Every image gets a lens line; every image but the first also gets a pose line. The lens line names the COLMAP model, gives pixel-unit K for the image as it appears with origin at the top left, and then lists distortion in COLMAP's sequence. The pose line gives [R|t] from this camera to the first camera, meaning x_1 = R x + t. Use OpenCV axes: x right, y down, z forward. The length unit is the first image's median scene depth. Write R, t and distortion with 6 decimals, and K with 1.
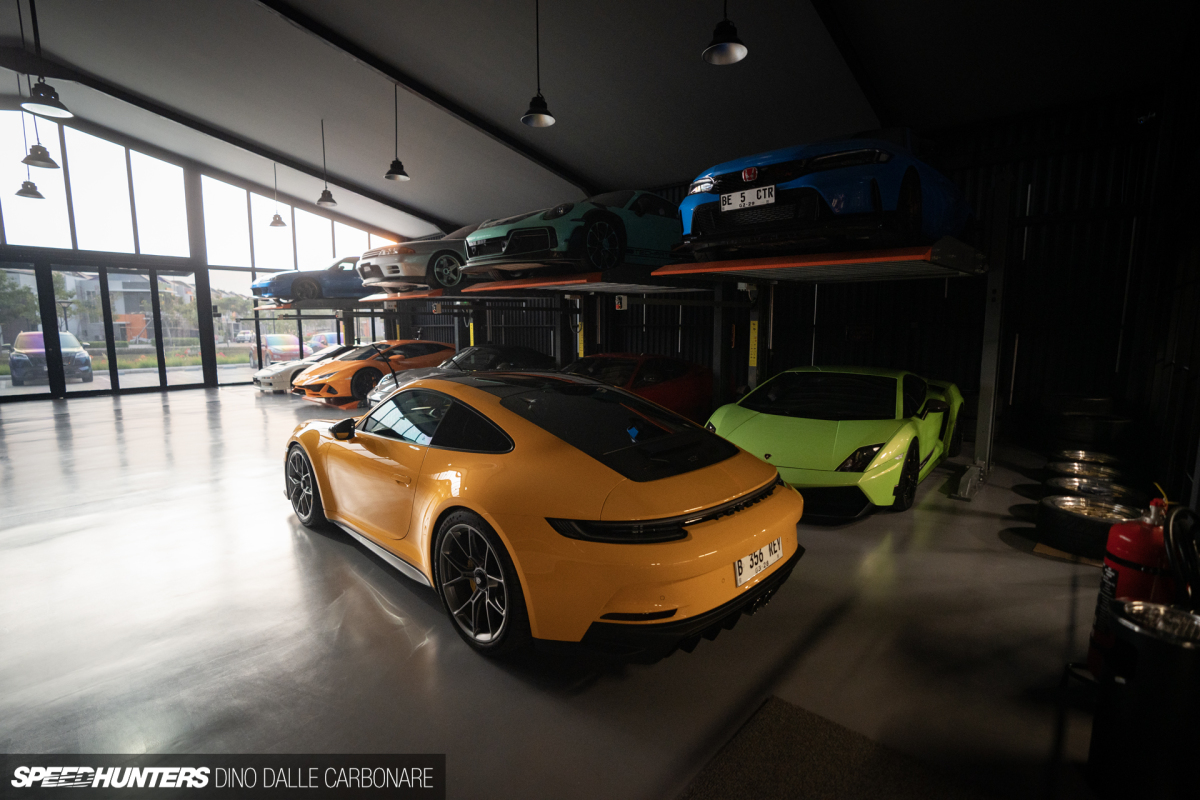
lens RADIAL K [[563.0, 0, 594.2], [0, 563.0, 401.1], [0, 0, 1]] dist [-0.076585, 0.026262]
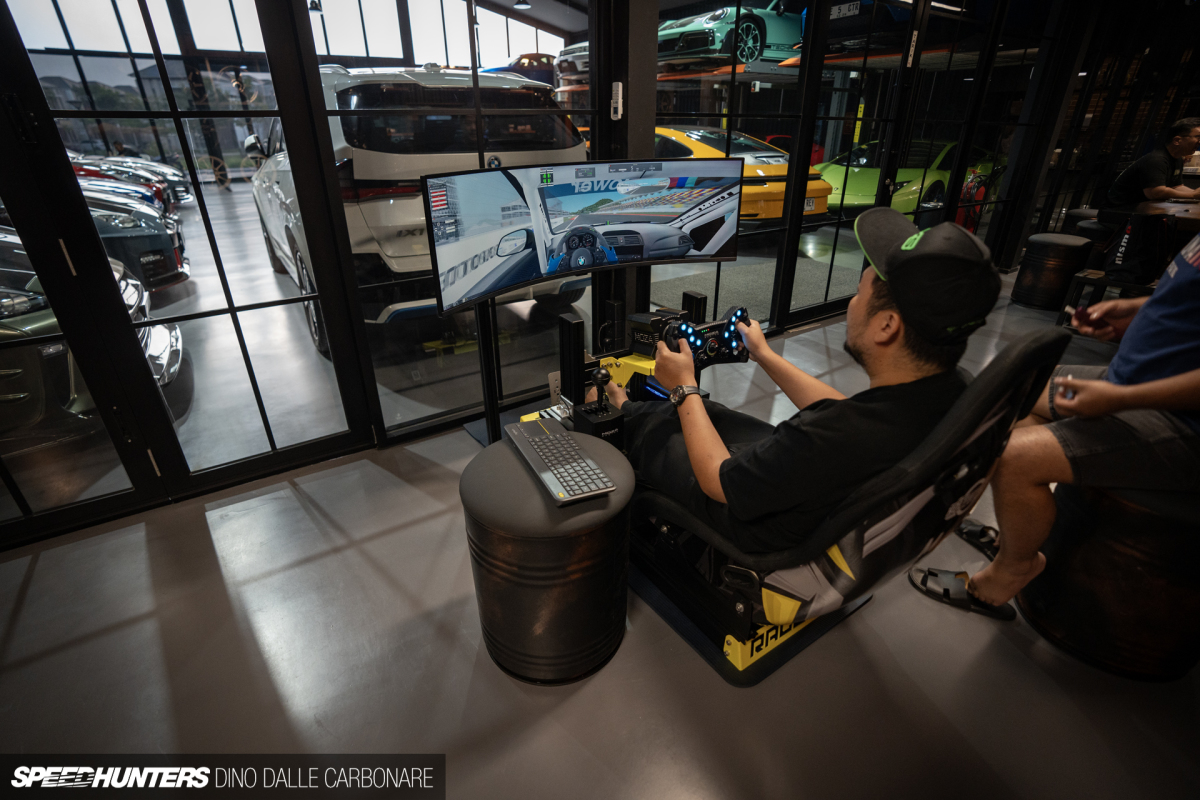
lens RADIAL K [[563.0, 0, 594.2], [0, 563.0, 401.1], [0, 0, 1]] dist [-0.076585, 0.026262]
pose [[0.973723, 0.090738, -0.208880, 0.007103], [-0.018868, 0.946187, 0.323069, 0.108171], [0.226954, -0.310639, 0.923036, -0.495258]]
